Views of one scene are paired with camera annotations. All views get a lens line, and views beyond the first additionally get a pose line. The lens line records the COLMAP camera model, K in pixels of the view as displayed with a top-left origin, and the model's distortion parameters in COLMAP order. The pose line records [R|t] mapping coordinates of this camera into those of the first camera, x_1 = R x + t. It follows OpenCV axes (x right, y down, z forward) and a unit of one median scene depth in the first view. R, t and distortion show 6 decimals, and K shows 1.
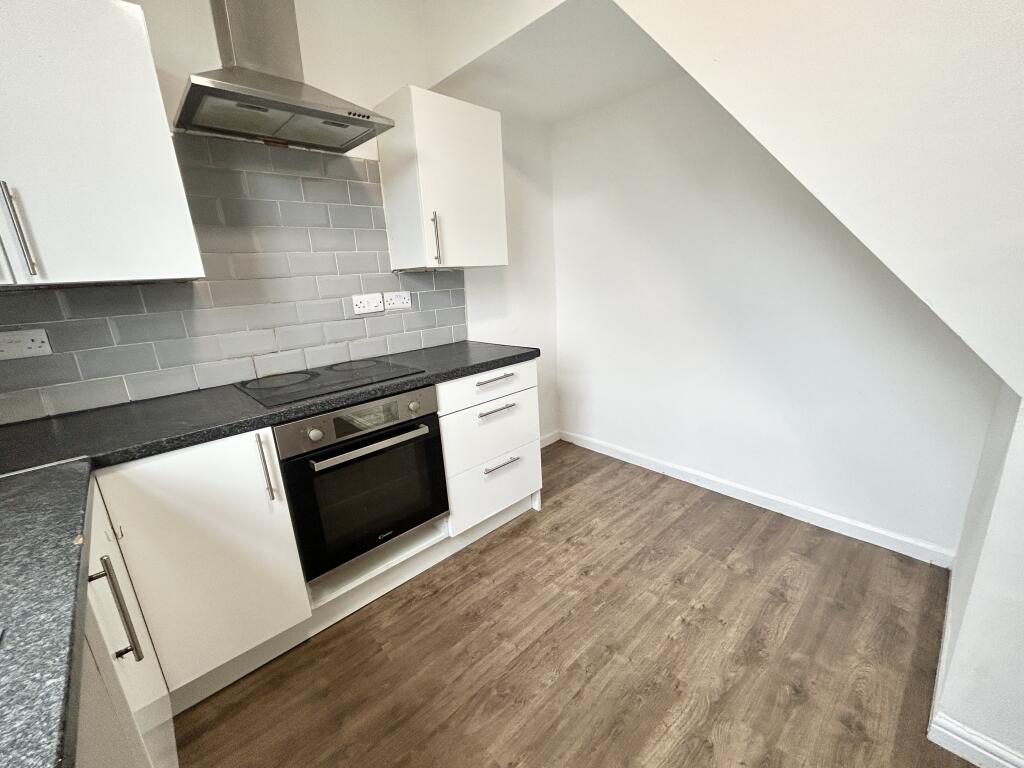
lens RADIAL K [[415.5, 0, 512.0], [0, 415.5, 384.0], [0, 0, 1]] dist [-0.000650, -0.000198]
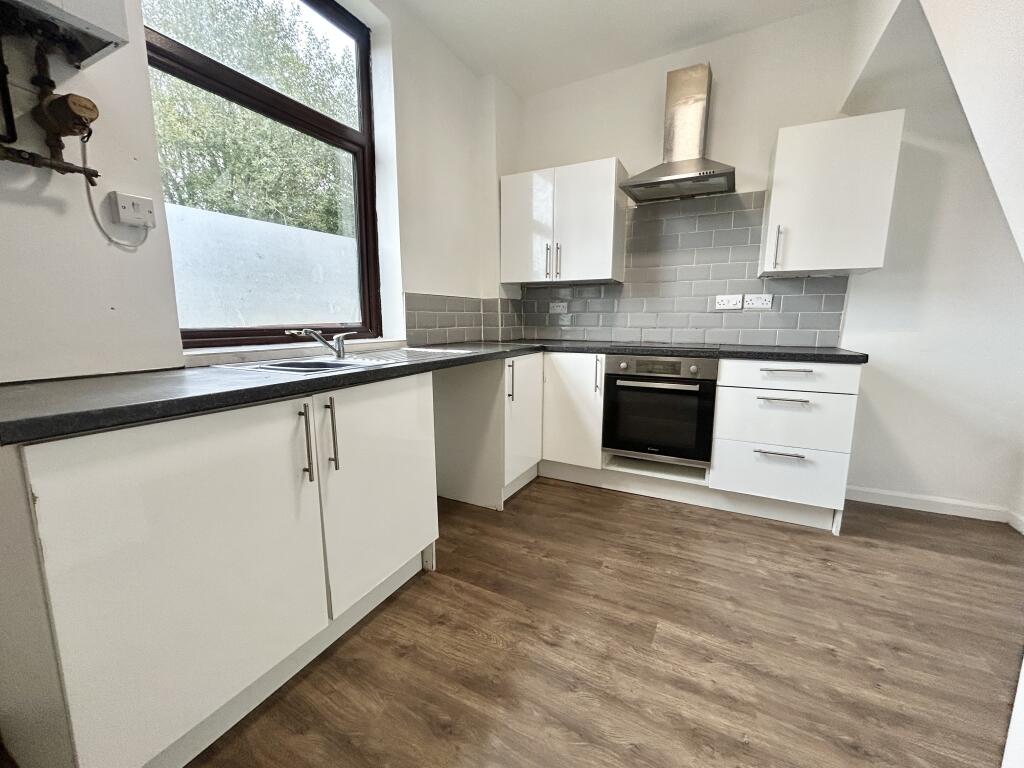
lens RADIAL K [[415.5, 0, 512.0], [0, 415.5, 384.0], [0, 0, 1]] dist [-0.000650, -0.000198]
pose [[0.333428, 0.201052, -0.921088, 0.765442], [-0.263571, 0.957918, 0.113680, 0.093645], [0.905183, 0.204868, 0.372388, -0.051250]]
